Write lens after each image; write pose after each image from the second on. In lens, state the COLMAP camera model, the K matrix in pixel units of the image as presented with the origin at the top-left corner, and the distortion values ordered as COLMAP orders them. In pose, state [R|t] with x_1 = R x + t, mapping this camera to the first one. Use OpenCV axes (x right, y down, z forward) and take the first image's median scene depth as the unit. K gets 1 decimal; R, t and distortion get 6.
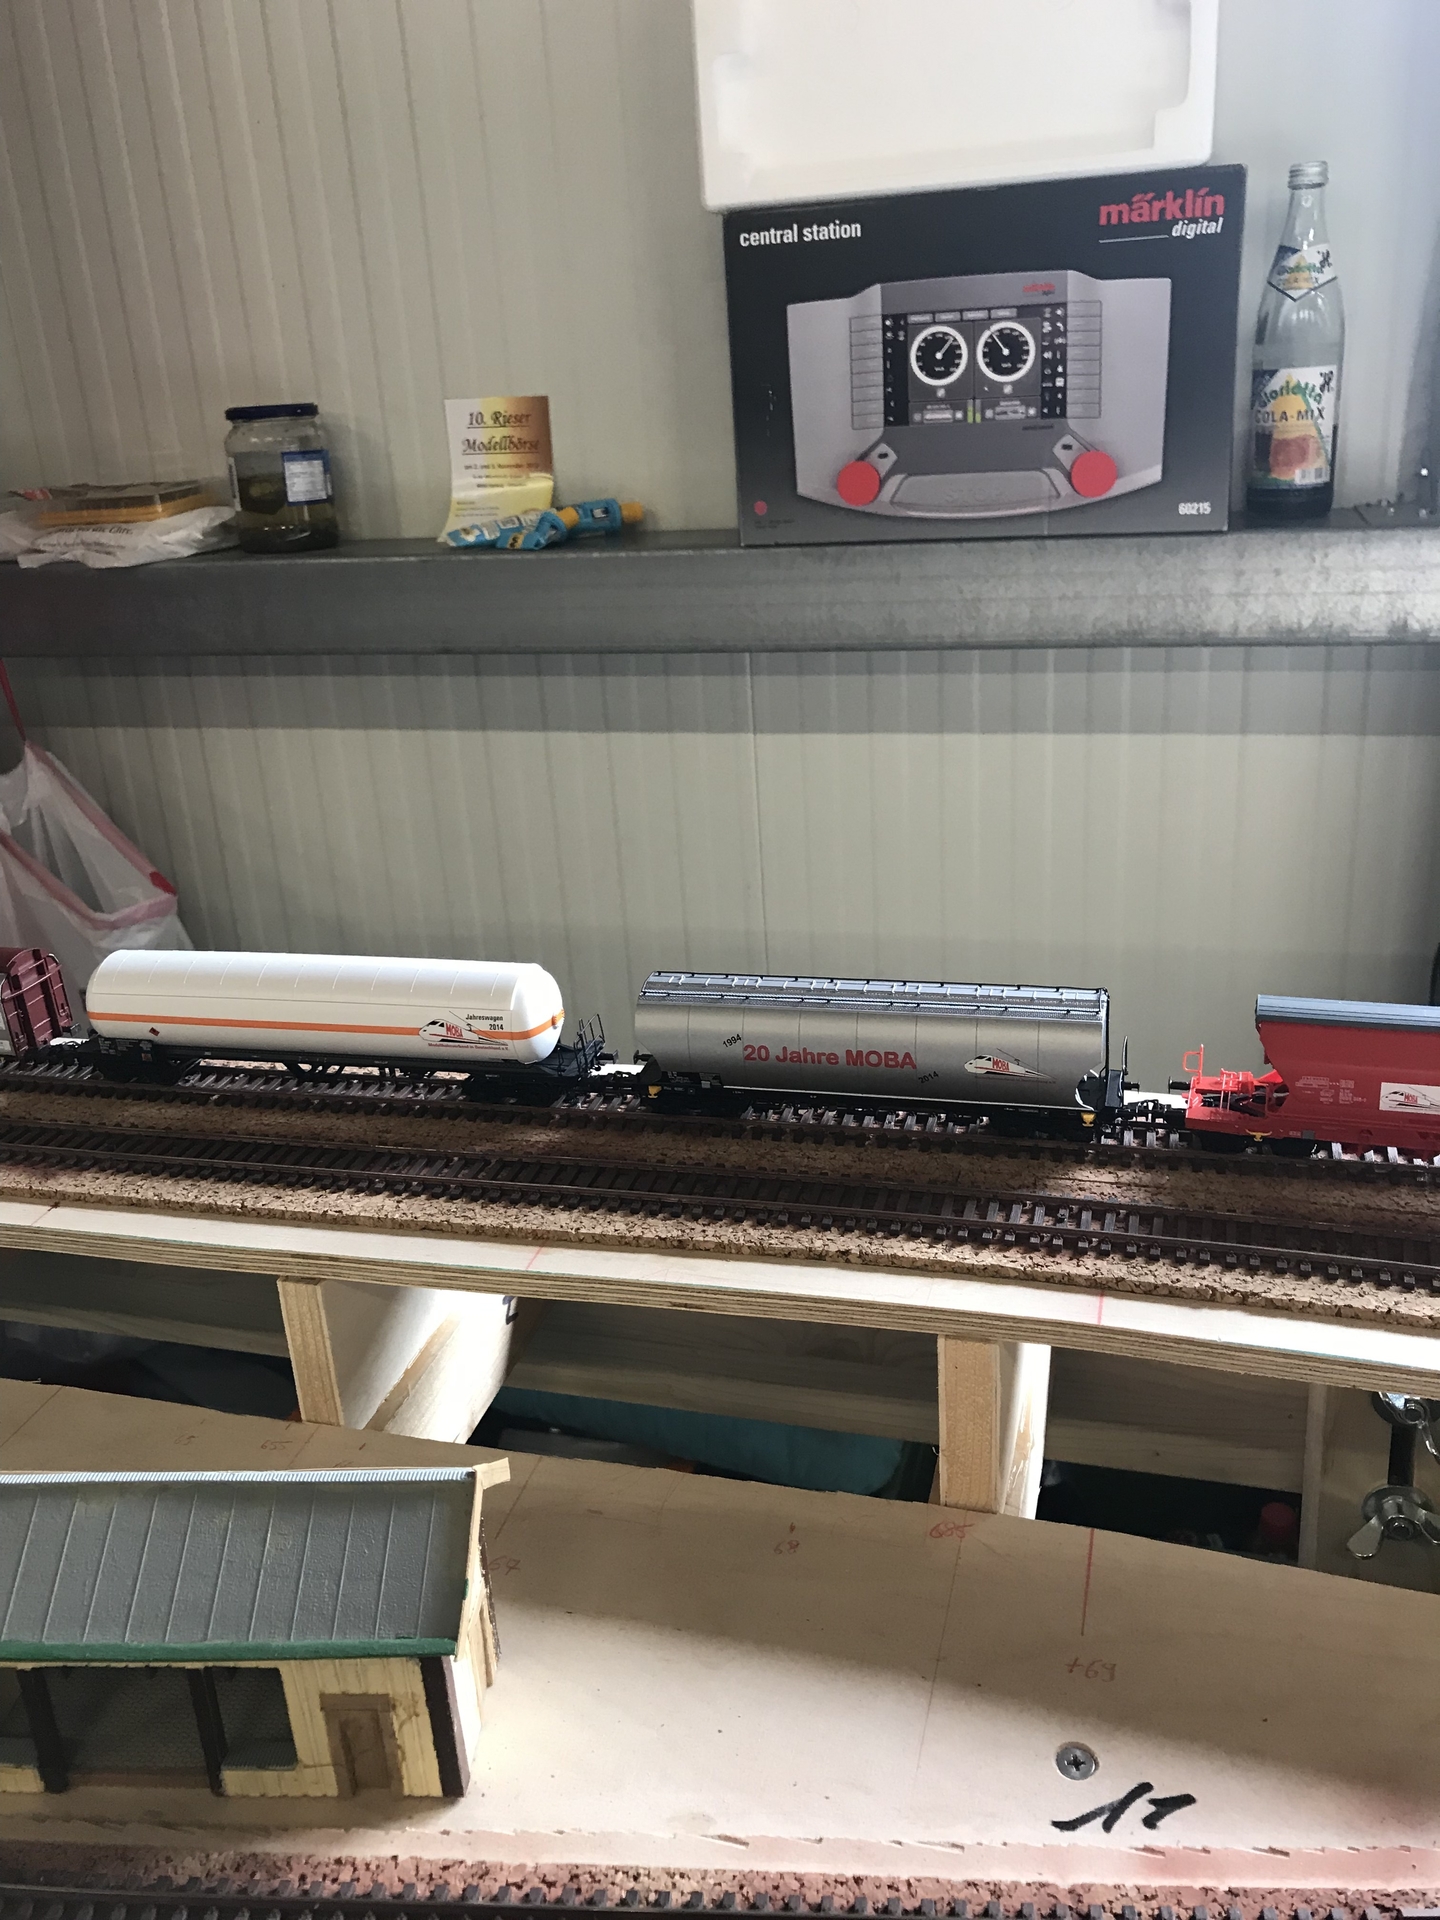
lens RADIAL K [[1579.6, 0, 709.2], [0, 1579.6, 955.9], [0, 0, 1]] dist [0.079733, -0.219574]
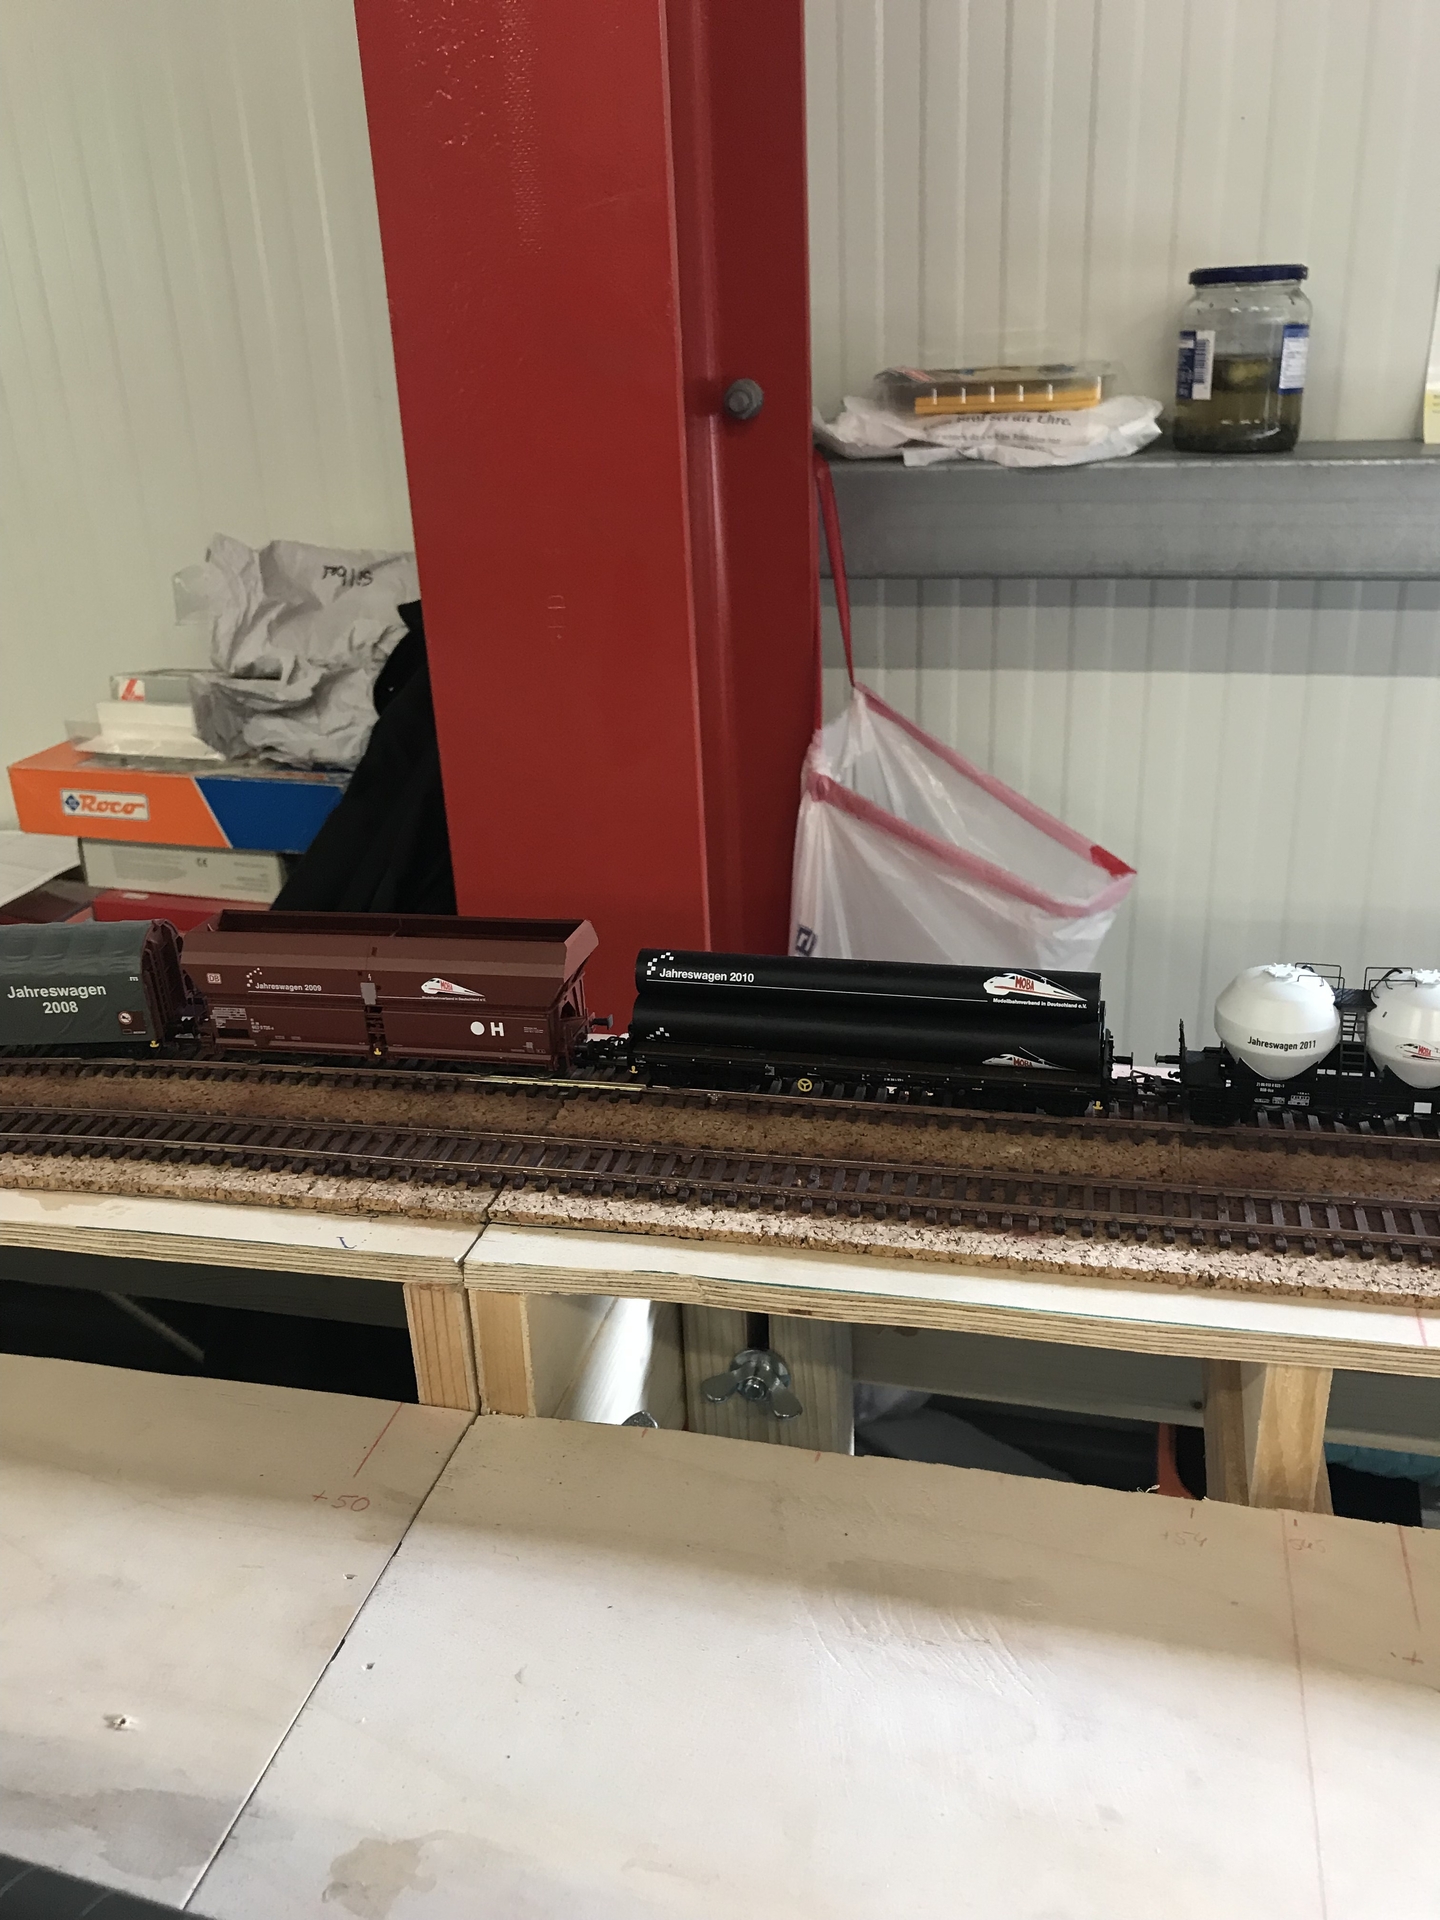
lens RADIAL K [[1596.7, 0, 714.4], [0, 1596.7, 946.6], [0, 0, 1]] dist [0.025035, -0.028511]
pose [[0.999140, 0.013621, 0.039171, -0.687823], [-0.014478, 0.999661, 0.021656, -0.019635], [-0.038863, -0.022205, 0.998998, 0.231038]]
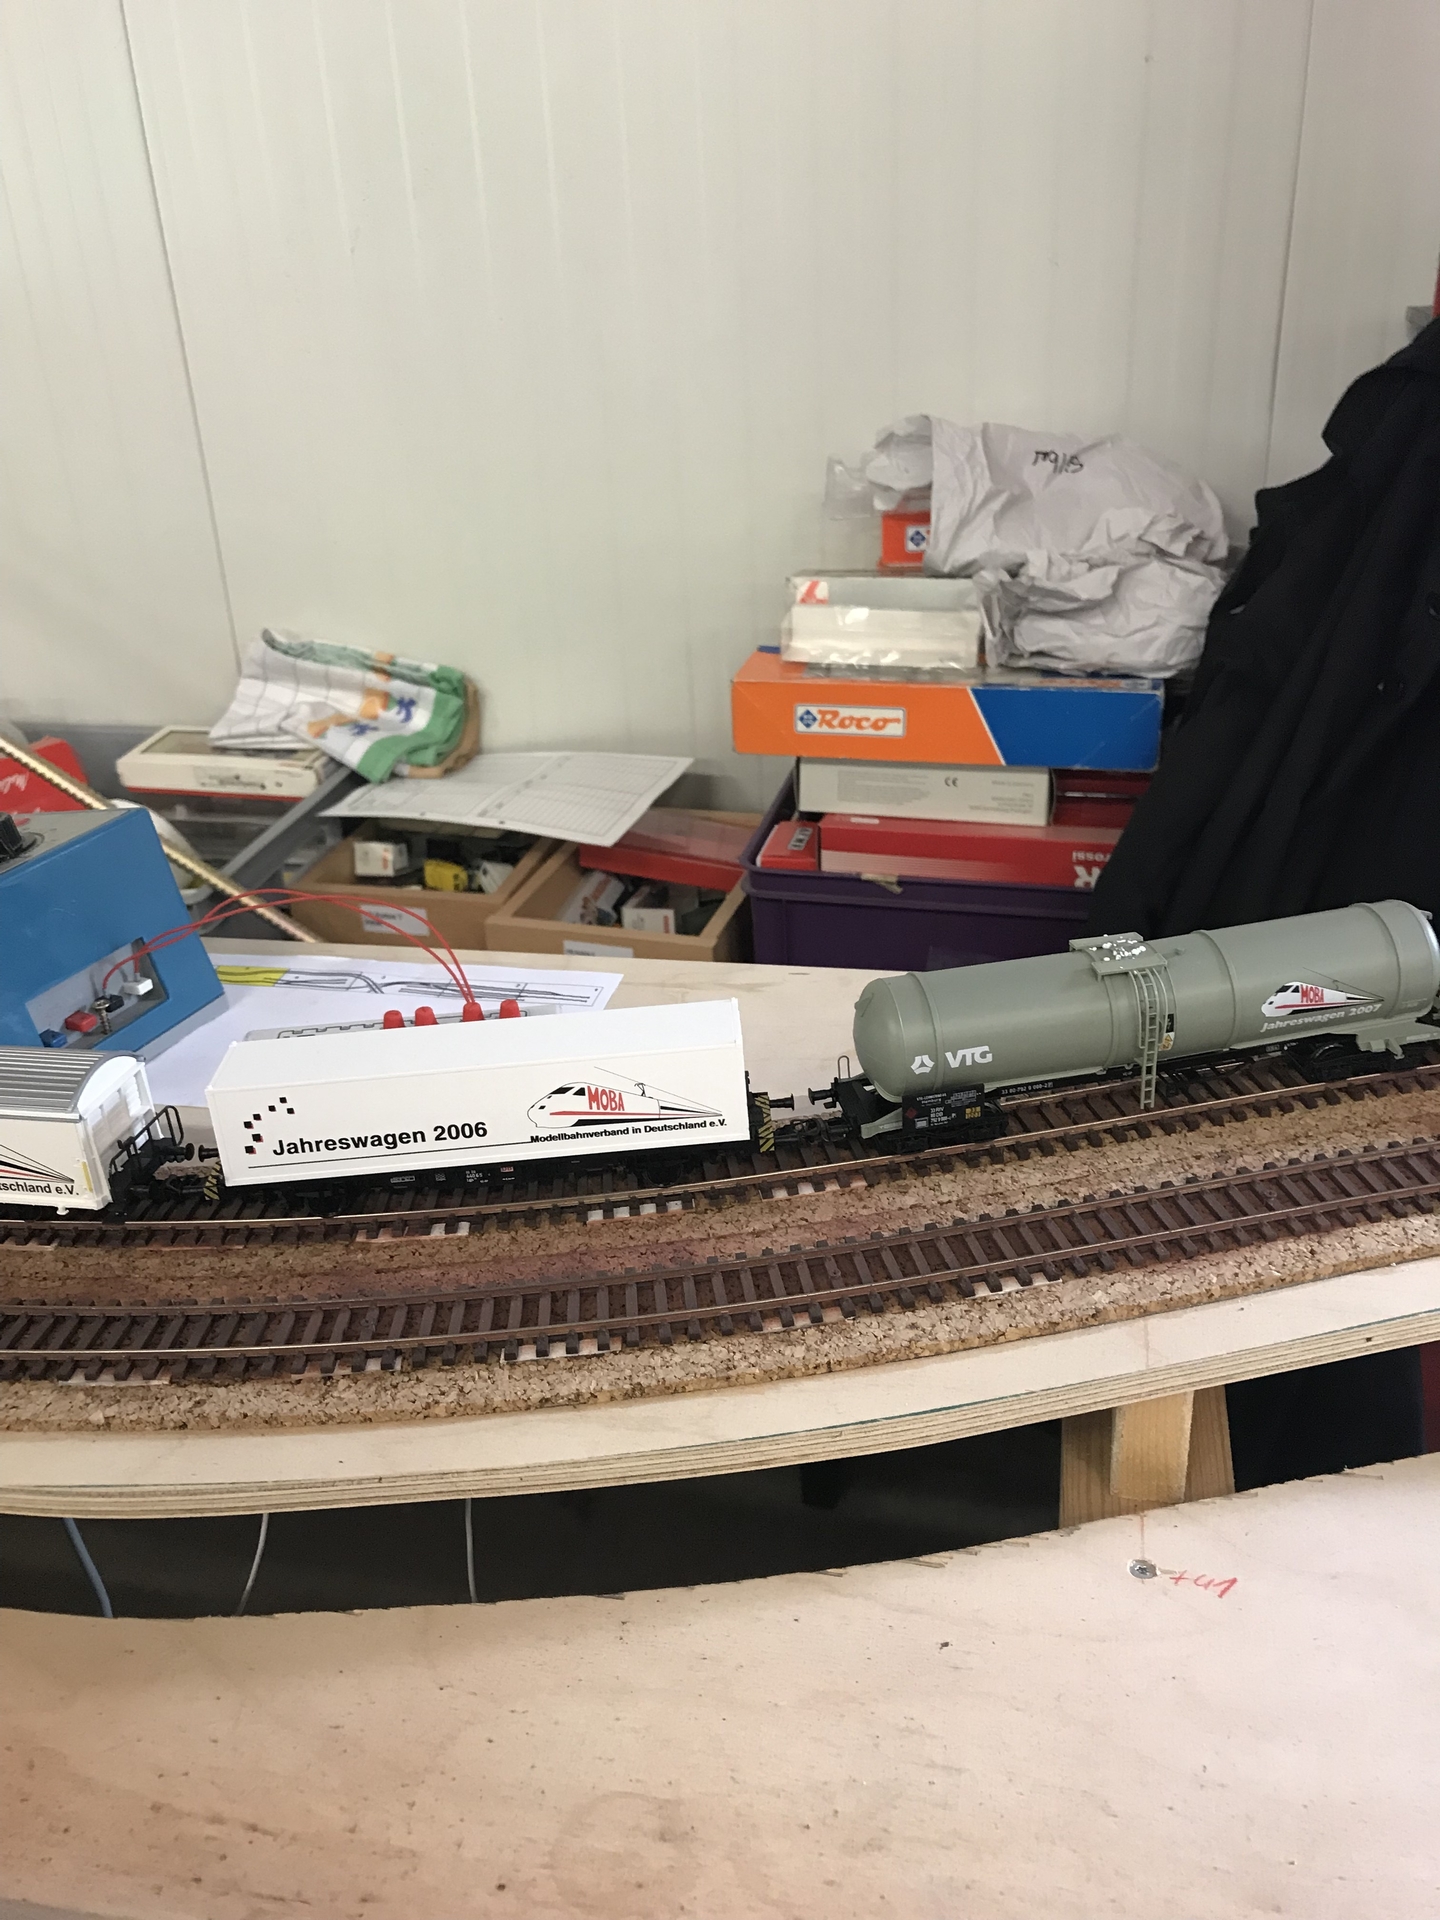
lens RADIAL K [[1592.0, 0, 713.3], [0, 1592.0, 958.3], [0, 0, 1]] dist [0.085717, -0.278130]
pose [[0.997301, -0.007672, 0.073014, -1.215446], [0.001651, 0.996617, 0.082169, -0.020932], [-0.073398, -0.081826, 0.993940, 0.351065]]
